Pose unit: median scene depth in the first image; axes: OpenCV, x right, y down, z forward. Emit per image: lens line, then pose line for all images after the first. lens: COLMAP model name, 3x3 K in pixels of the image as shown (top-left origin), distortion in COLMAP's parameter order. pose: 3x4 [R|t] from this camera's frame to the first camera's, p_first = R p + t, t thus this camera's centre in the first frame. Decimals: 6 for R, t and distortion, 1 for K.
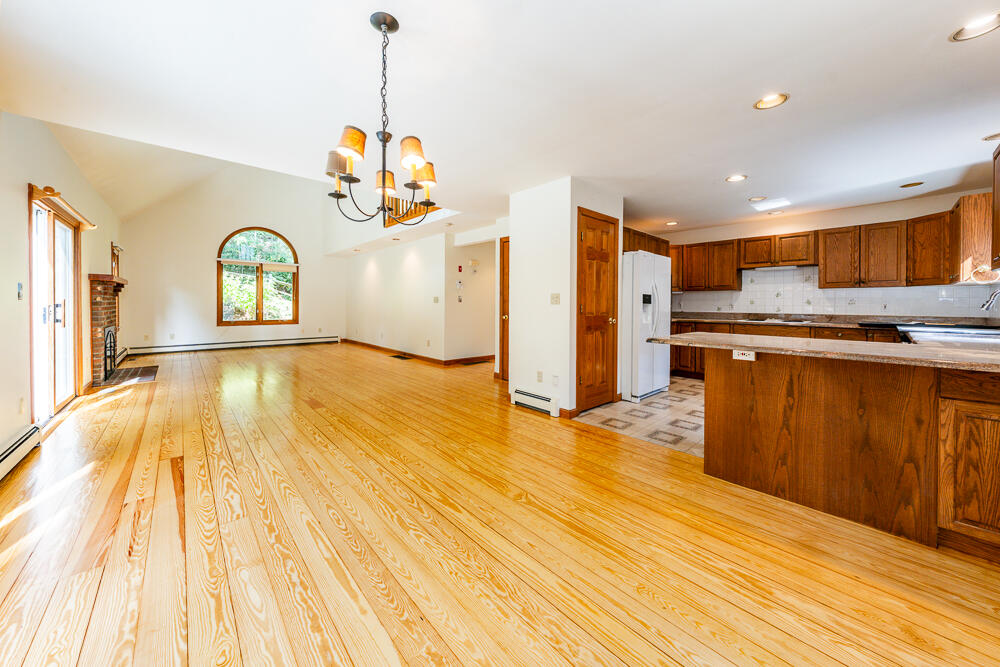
lens RADIAL K [[348.4, 0, 504.2], [0, 348.4, 307.4], [0, 0, 1]] dist [-0.008319, 0.000574]
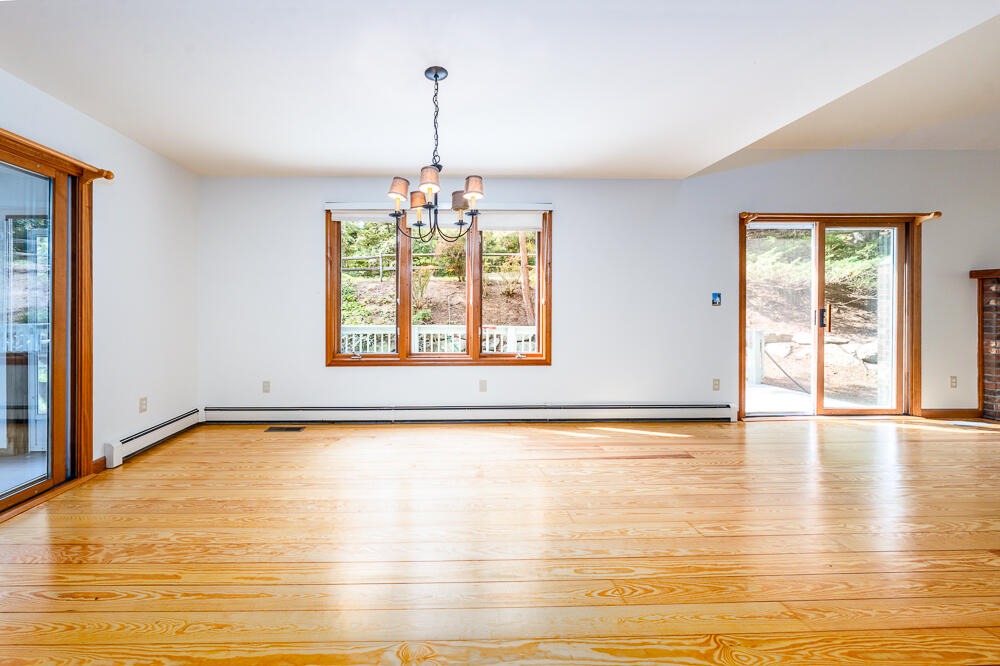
lens RADIAL K [[384.2, 0, 466.3], [0, 384.2, 314.5], [0, 0, 1]] dist [0.000755, -0.000075]
pose [[-0.670483, 0.005782, -0.741902, 0.229021], [-0.006338, 0.999889, 0.013520, -0.002838], [0.741898, 0.013767, -0.670372, 0.795291]]
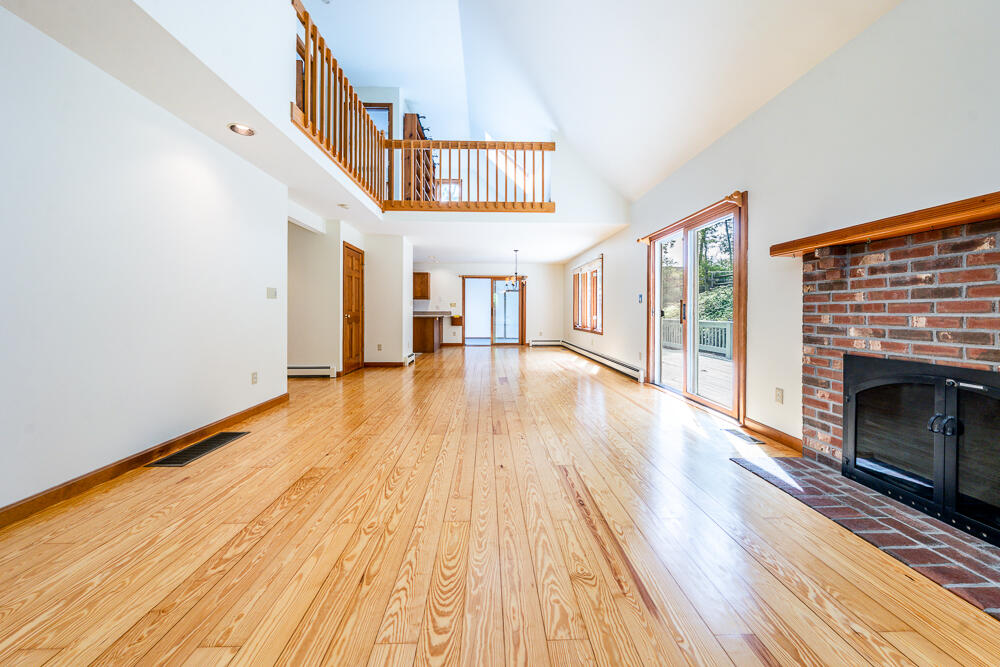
lens RADIAL K [[348.4, 0, 501.2], [0, 348.4, 311.7], [0, 0, 1]] dist [-0.008319, 0.000574]
pose [[-0.751189, 0.001182, 0.660086, -1.310045], [0.008403, 0.999934, 0.007772, 0.001923], [-0.660033, 0.011385, -0.751150, 1.881220]]
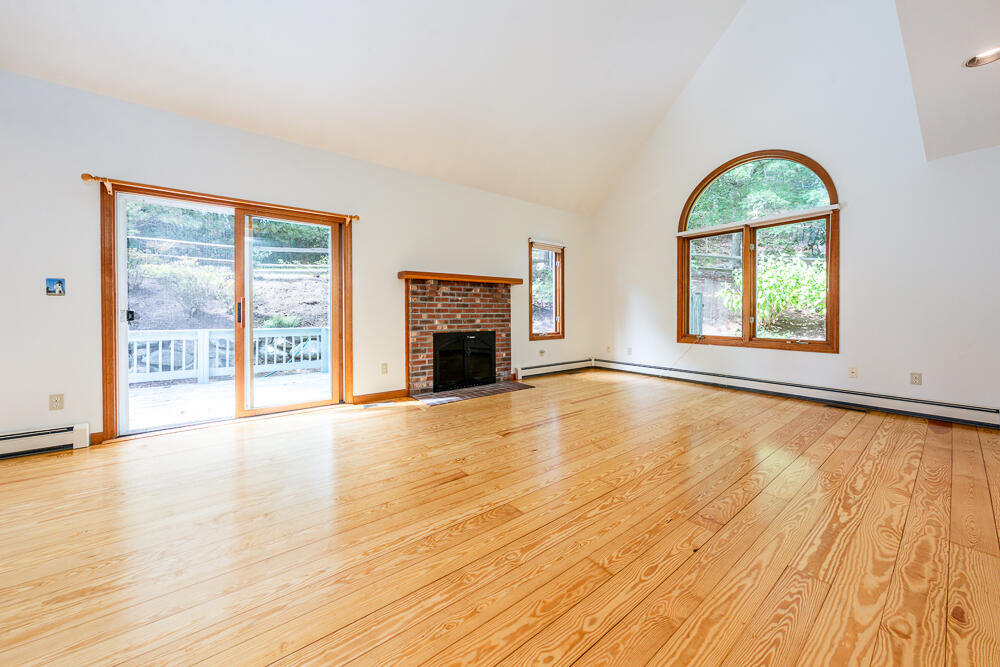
lens RADIAL K [[348.4, 0, 498.3], [0, 348.4, 313.7], [0, 0, 1]] dist [-0.008319, 0.000574]
pose [[-0.114793, 0.005910, -0.993372, -0.342512], [-0.010351, 0.999921, 0.007145, 0.004287], [0.993336, 0.011103, -0.114723, 1.481230]]
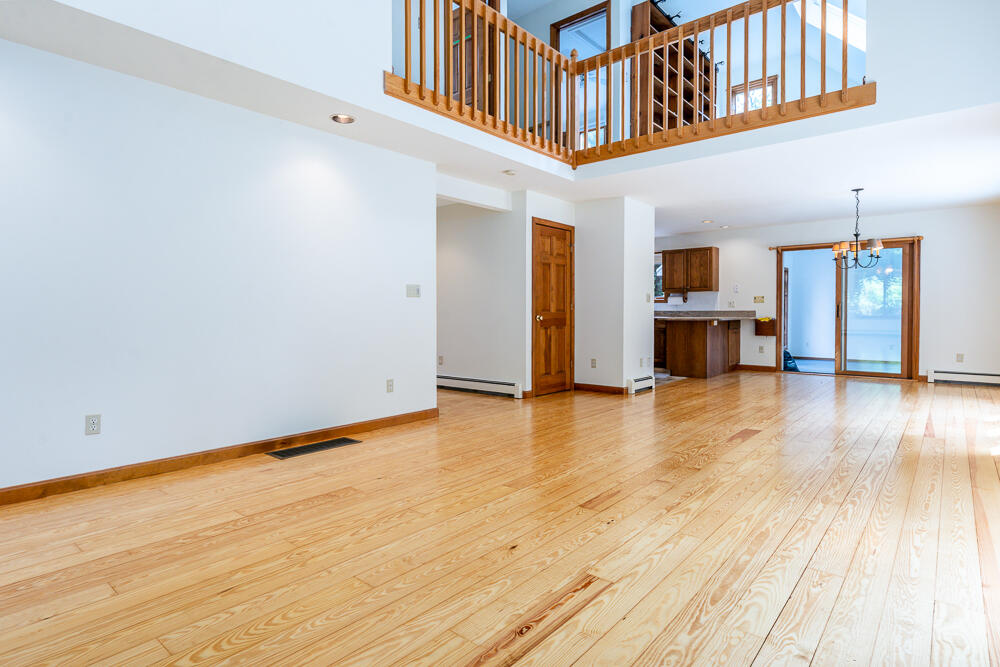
lens RADIAL K [[538.0, 0, 504.3], [0, 538.0, 324.3], [0, 0, 1]] dist [0.005350, -0.004296]
pose [[-0.111497, -0.020947, 0.993544, -1.494842], [0.014811, 0.999632, 0.022737, 0.006203], [-0.993654, 0.017250, -0.111146, 1.543520]]
